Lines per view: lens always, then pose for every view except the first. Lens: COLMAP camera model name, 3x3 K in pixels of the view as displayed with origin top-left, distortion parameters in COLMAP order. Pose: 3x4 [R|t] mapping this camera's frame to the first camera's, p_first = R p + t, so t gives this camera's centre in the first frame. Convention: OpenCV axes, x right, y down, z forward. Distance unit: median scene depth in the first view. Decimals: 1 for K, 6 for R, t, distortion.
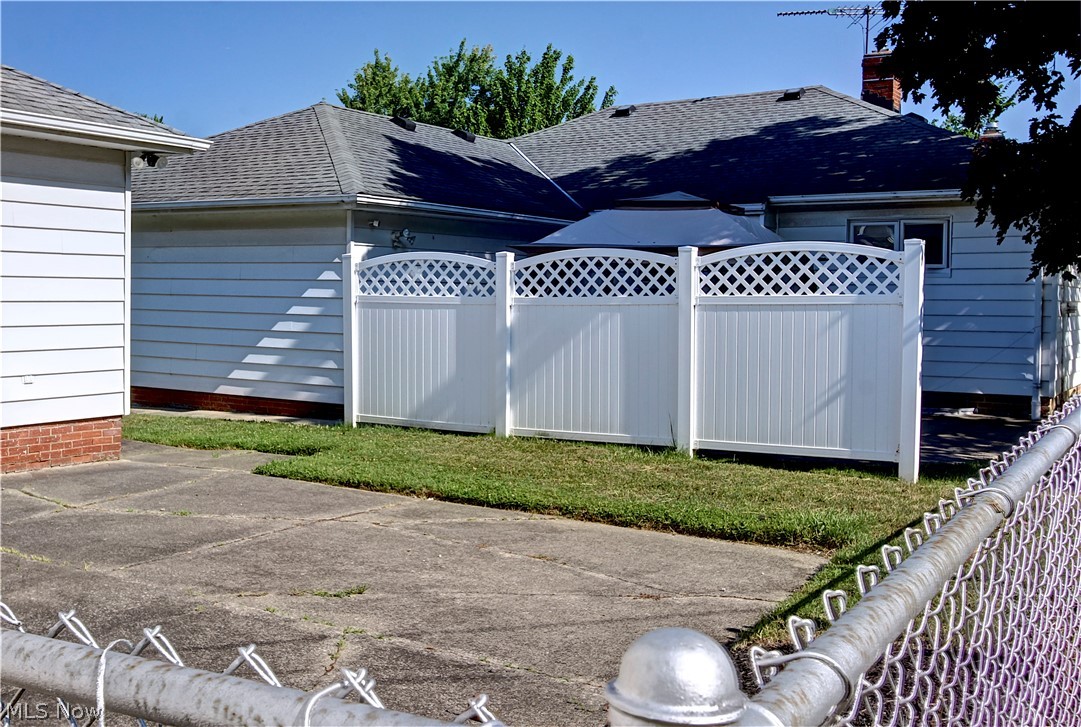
lens RADIAL K [[1122.6, 0, 539.8], [0, 1122.6, 358.2], [0, 0, 1]] dist [-0.026466, 0.000000]
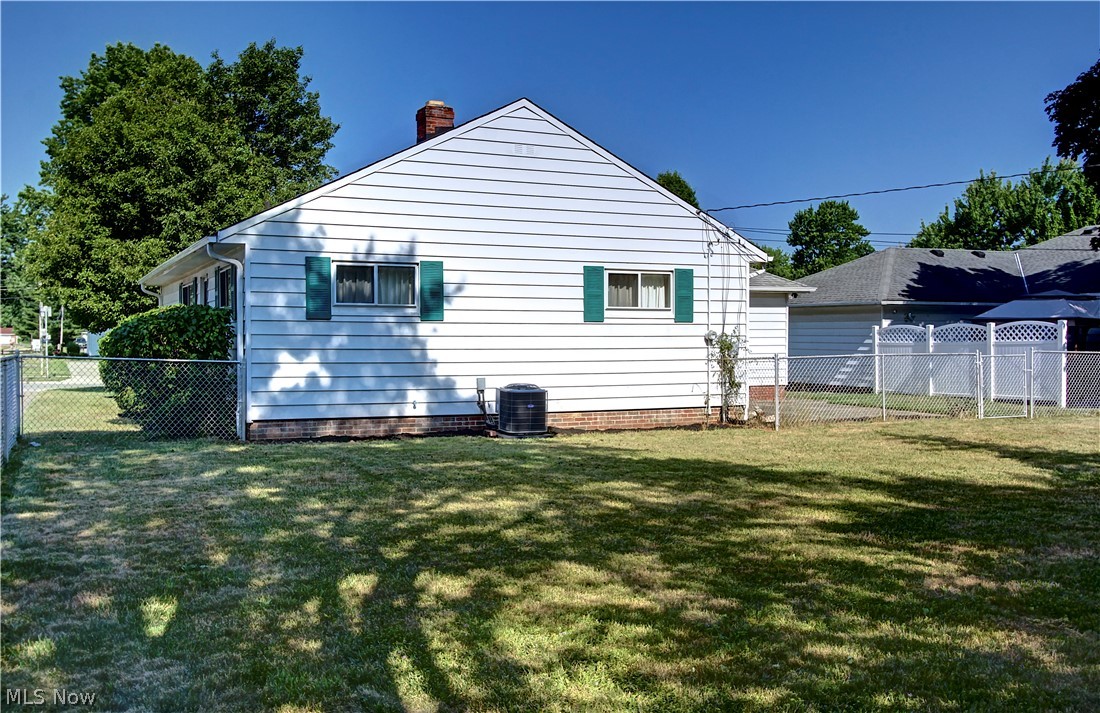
lens RADIAL K [[1101.1, 0, 545.7], [0, 1101.1, 358.4], [0, 0, 1]] dist [0.002690, 0.000000]
pose [[0.821939, 0.003248, -0.569566, 0.572195], [-0.028090, 0.998998, -0.034841, 0.079175], [0.568882, 0.044636, 0.821207, -1.305361]]
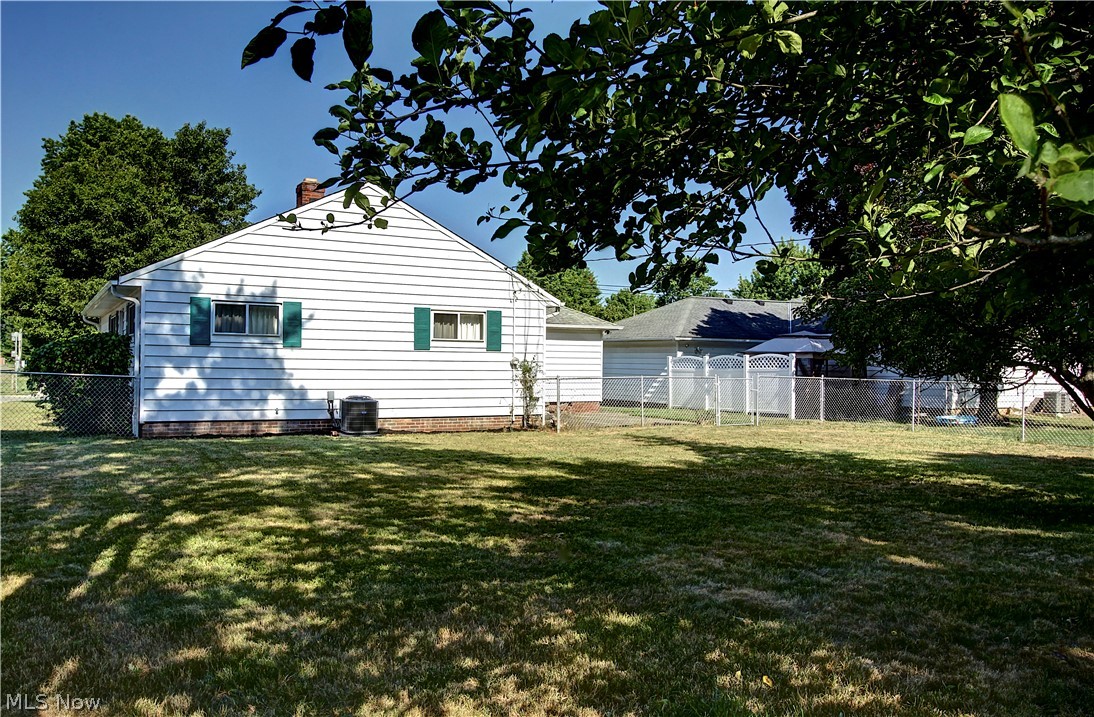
lens RADIAL K [[913.8, 0, 547.9], [0, 913.8, 350.9], [0, 0, 1]] dist [-0.006902, 0.030529]
pose [[0.867896, -0.005394, -0.496716, 0.771961], [-0.034934, 0.996803, -0.071863, 0.087178], [0.495516, 0.079722, 0.864933, -1.343172]]
